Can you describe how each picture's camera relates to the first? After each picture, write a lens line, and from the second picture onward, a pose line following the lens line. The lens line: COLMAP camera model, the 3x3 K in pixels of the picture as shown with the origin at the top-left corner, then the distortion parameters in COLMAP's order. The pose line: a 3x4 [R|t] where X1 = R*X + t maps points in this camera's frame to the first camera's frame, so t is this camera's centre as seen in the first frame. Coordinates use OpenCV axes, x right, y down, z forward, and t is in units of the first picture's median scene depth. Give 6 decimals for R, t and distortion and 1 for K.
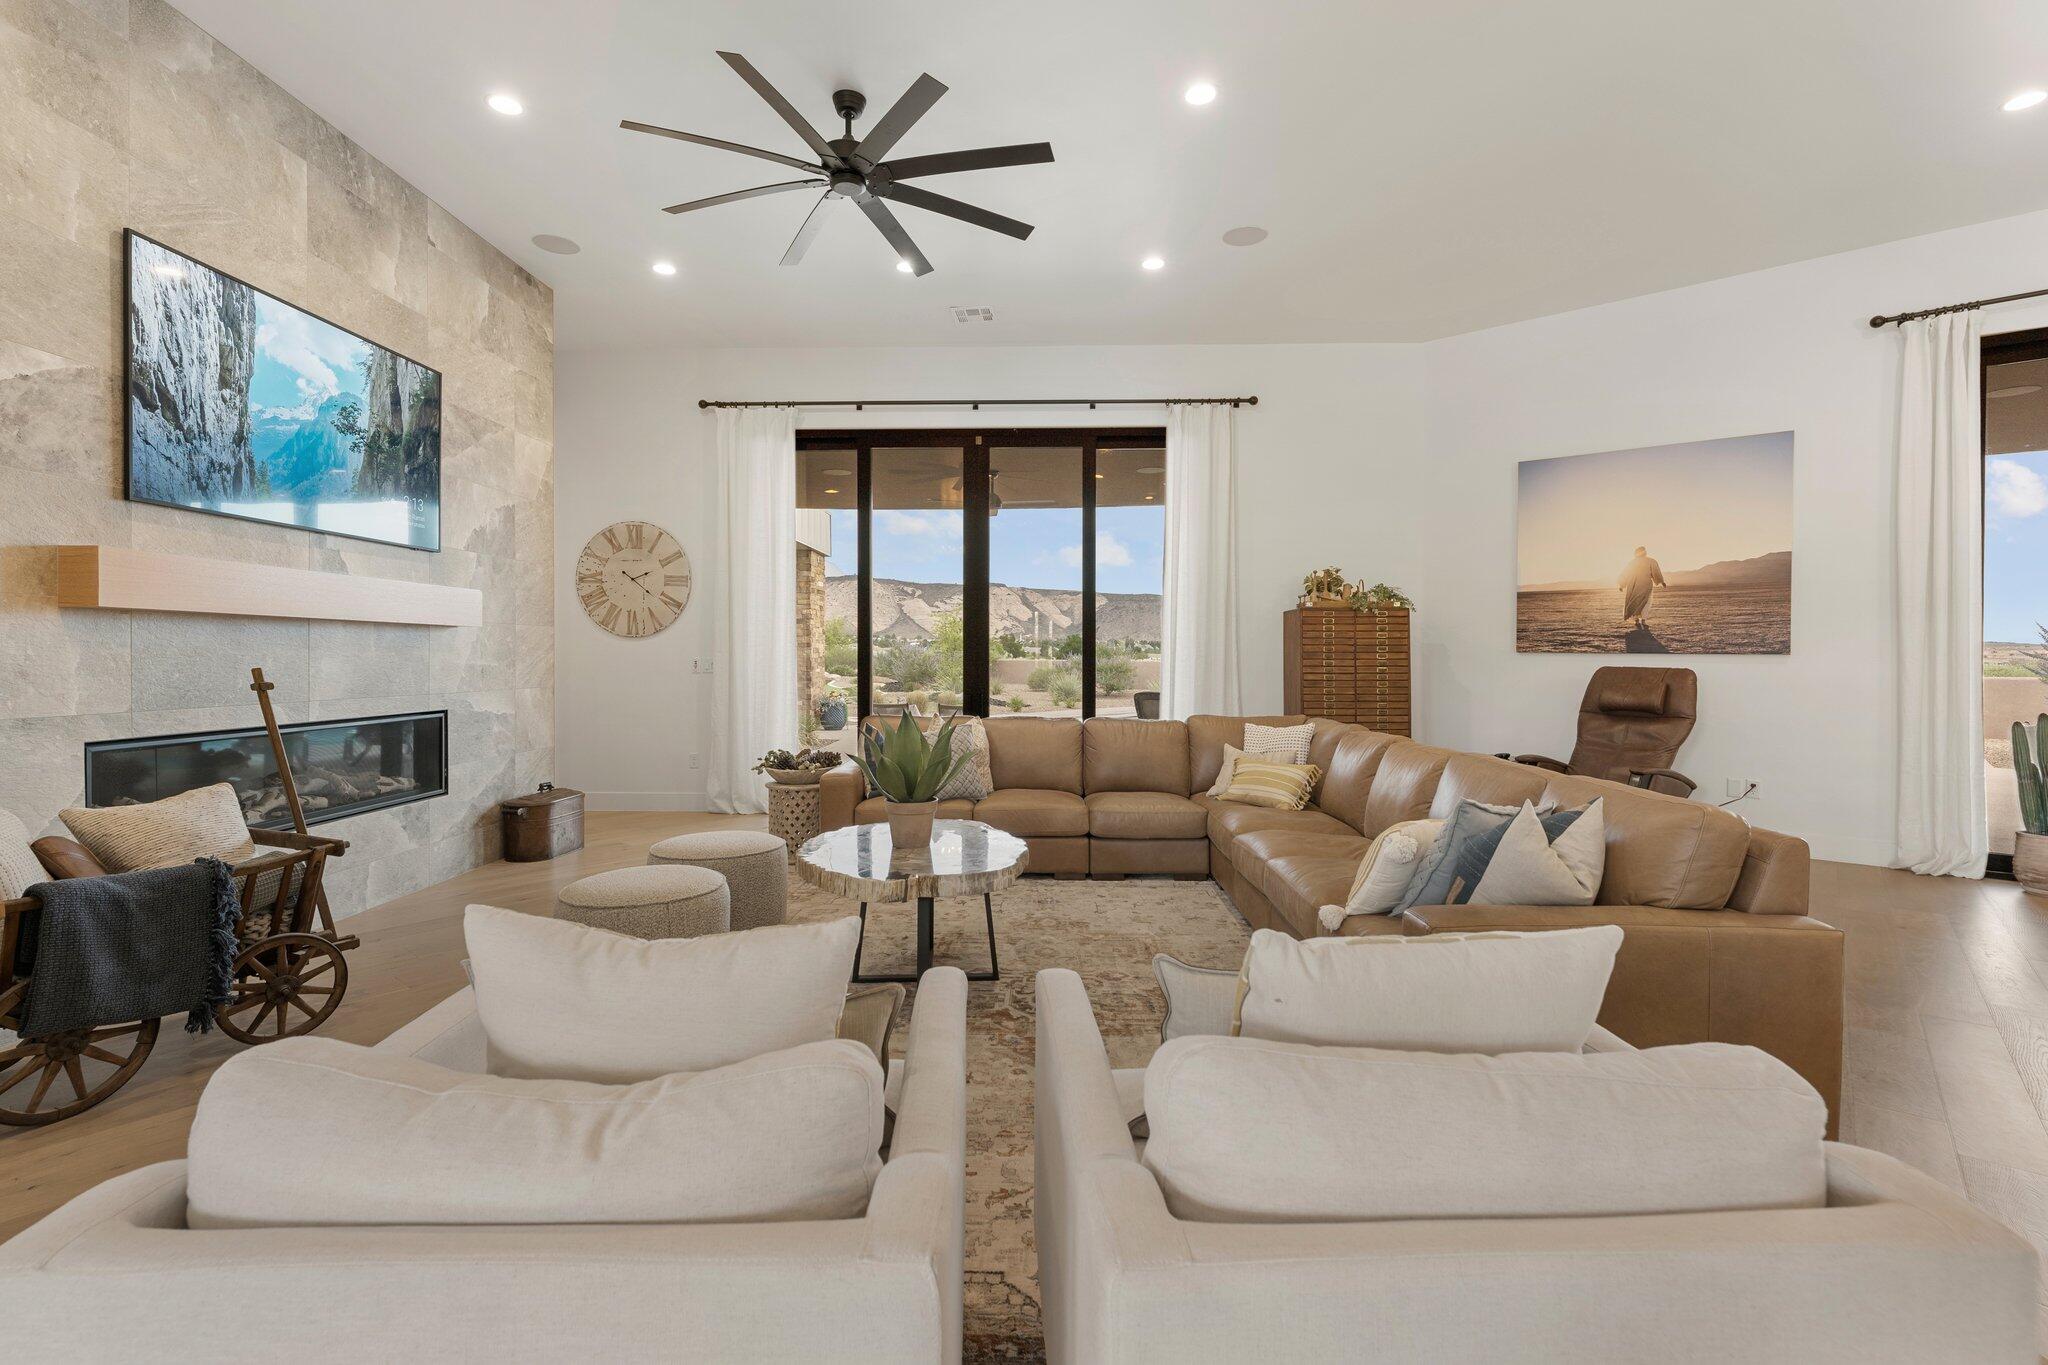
lens RADIAL K [[929.4, 0, 1027.0], [0, 929.4, 658.1], [0, 0, 1]] dist [0.002144, 0.000529]
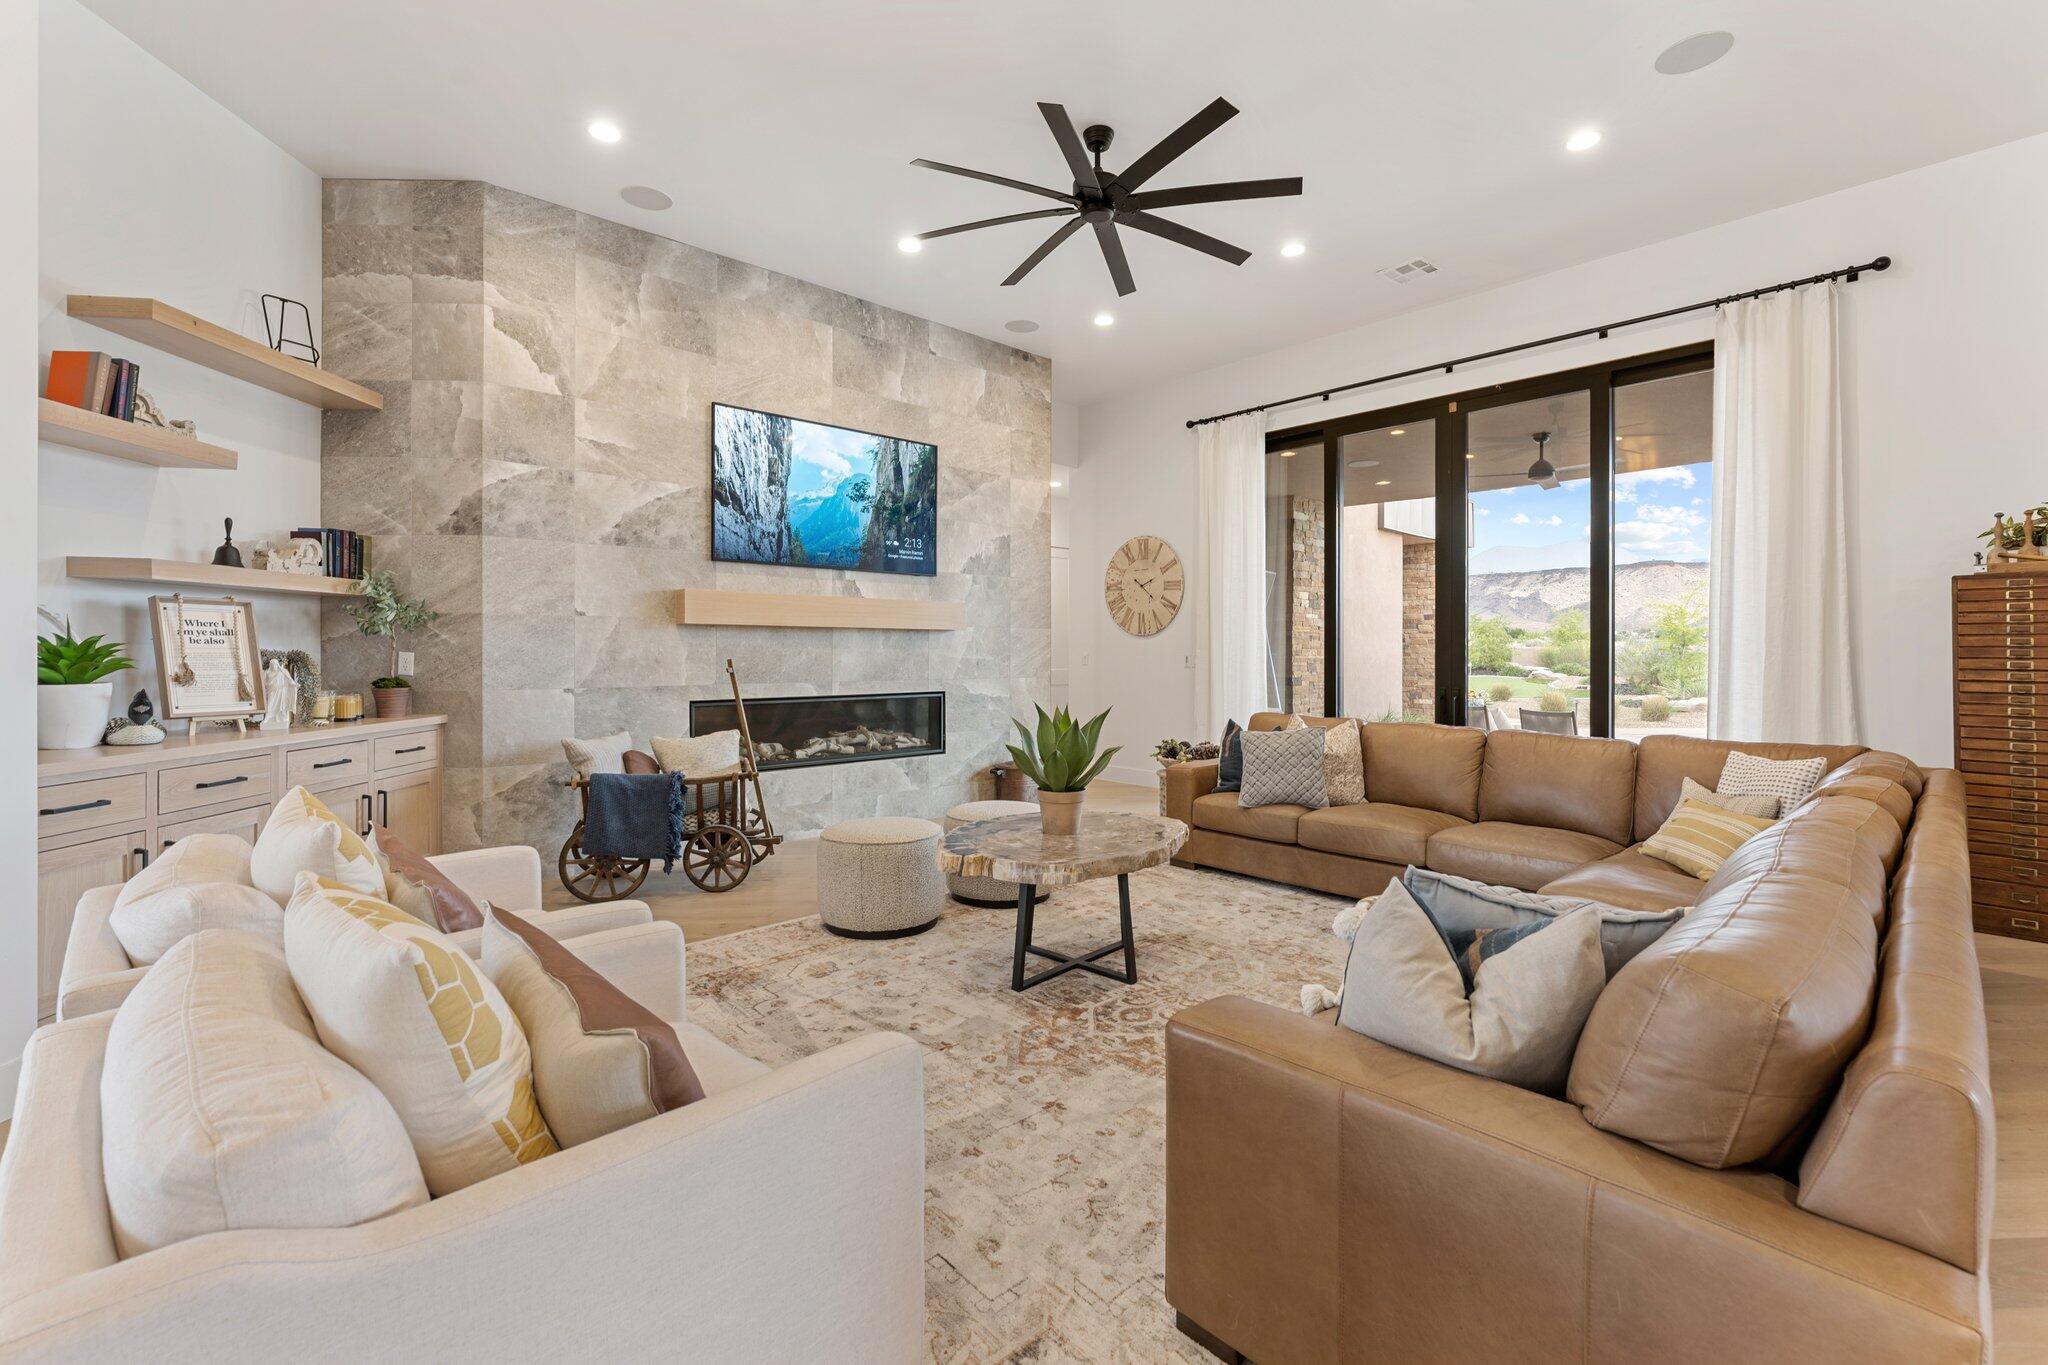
lens RADIAL K [[881.6, 0, 1024.8], [0, 881.6, 649.6], [0, 0, 1]] dist [-0.002068, -0.000087]
pose [[0.690750, -0.001130, -0.723092, 0.400933], [-0.002798, 0.999987, -0.004235, -0.000778], [0.723088, 0.004949, 0.690738, 0.198595]]
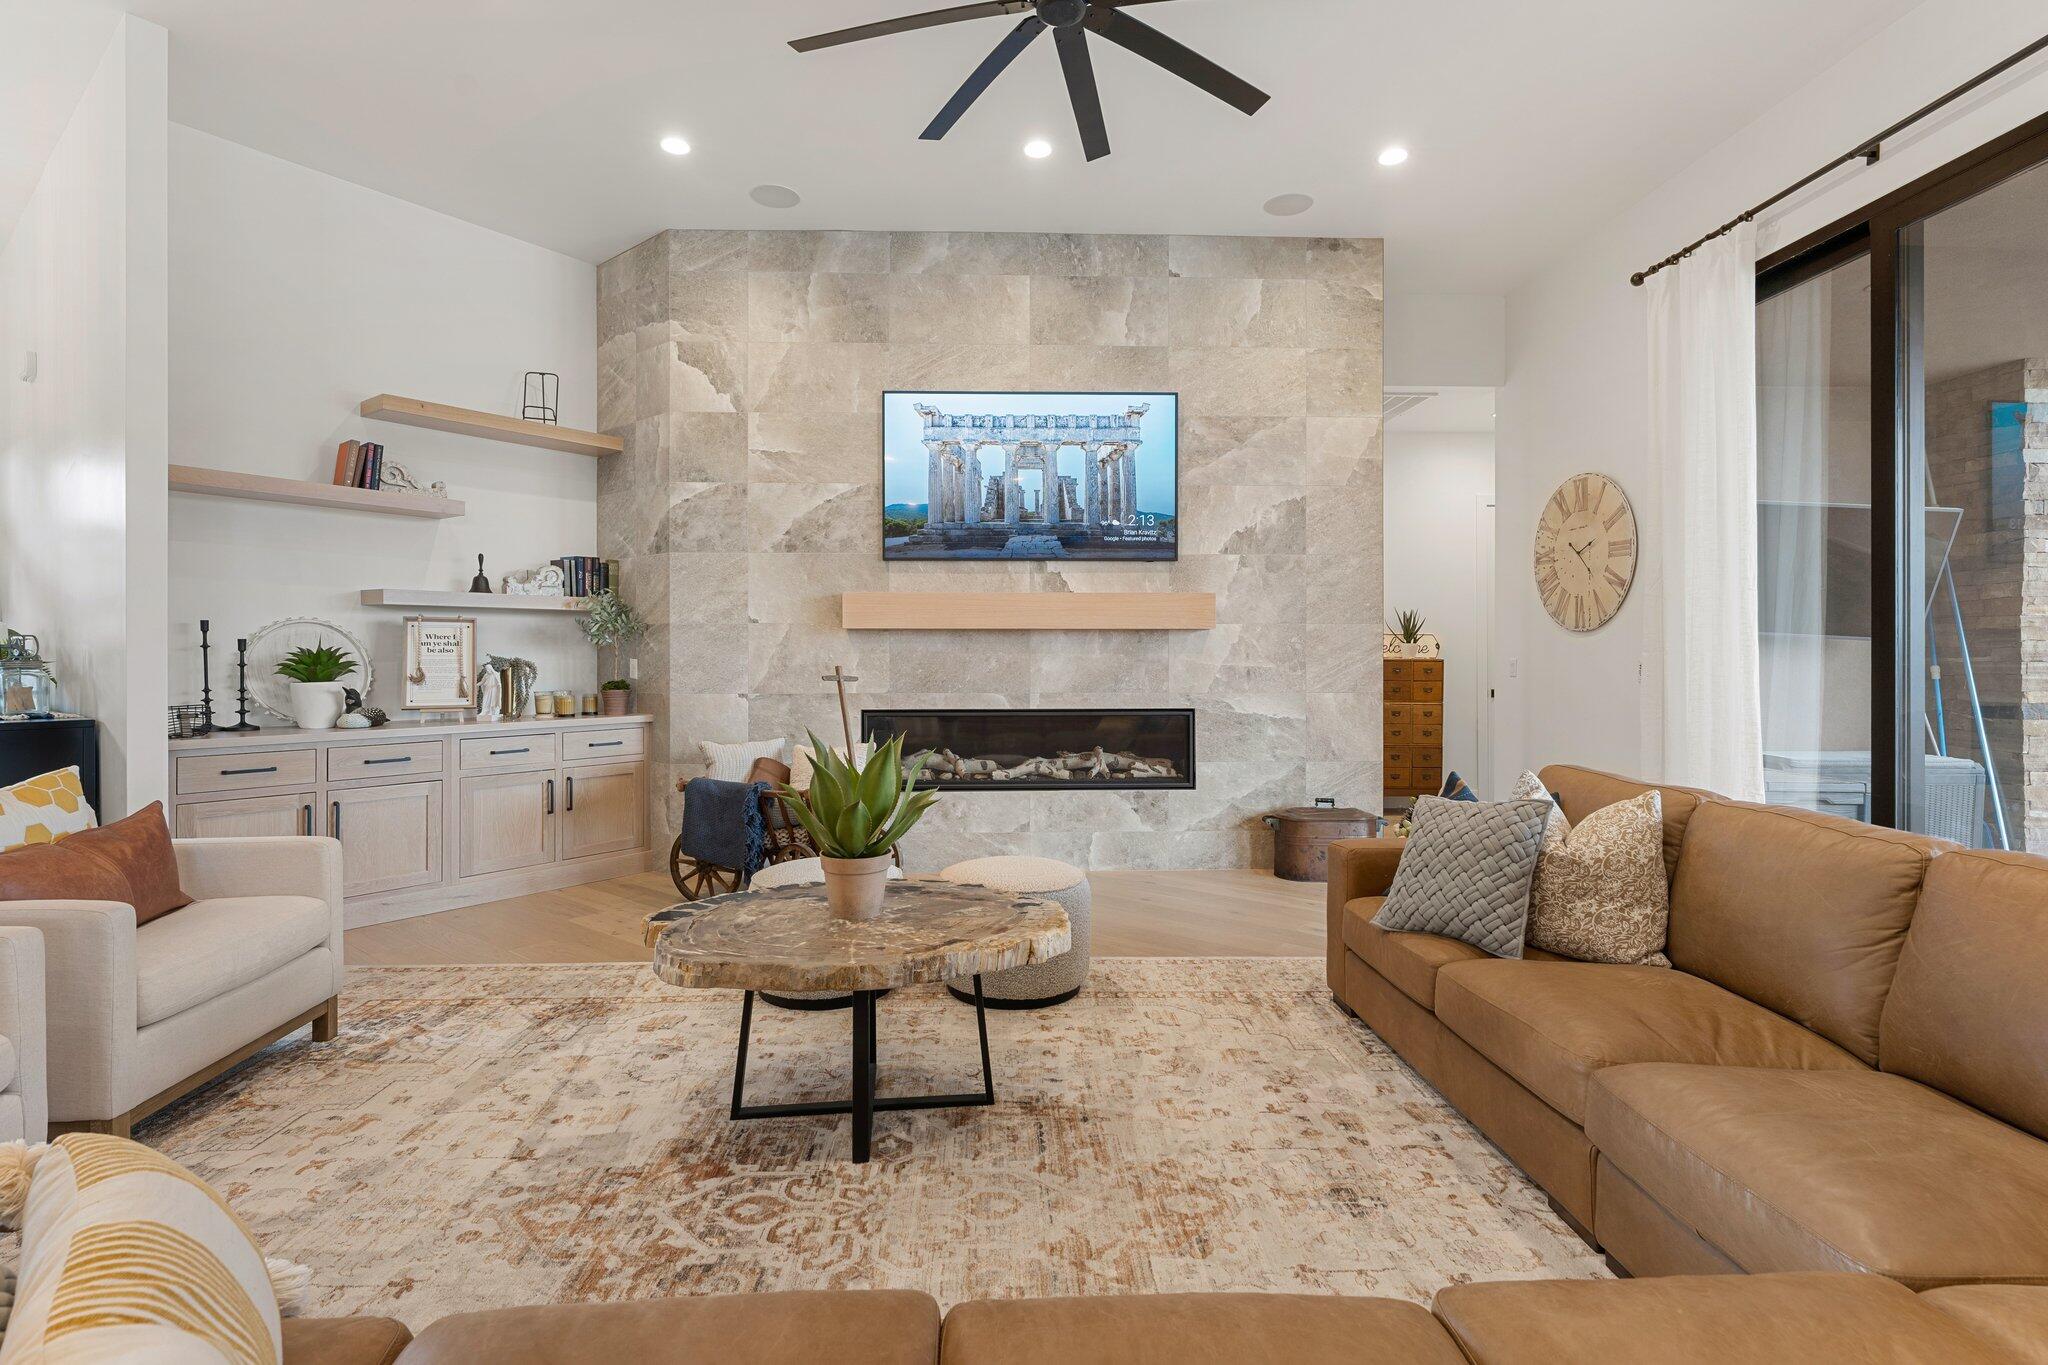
lens RADIAL K [[947.0, 0, 1024.5], [0, 947.0, 657.4], [0, 0, 1]] dist [-0.000639, -0.000101]
pose [[0.050442, -0.000498, -0.998727, 0.448725], [-0.001351, 0.999999, -0.000566, -0.001756], [0.998726, 0.001378, 0.050442, 0.774302]]
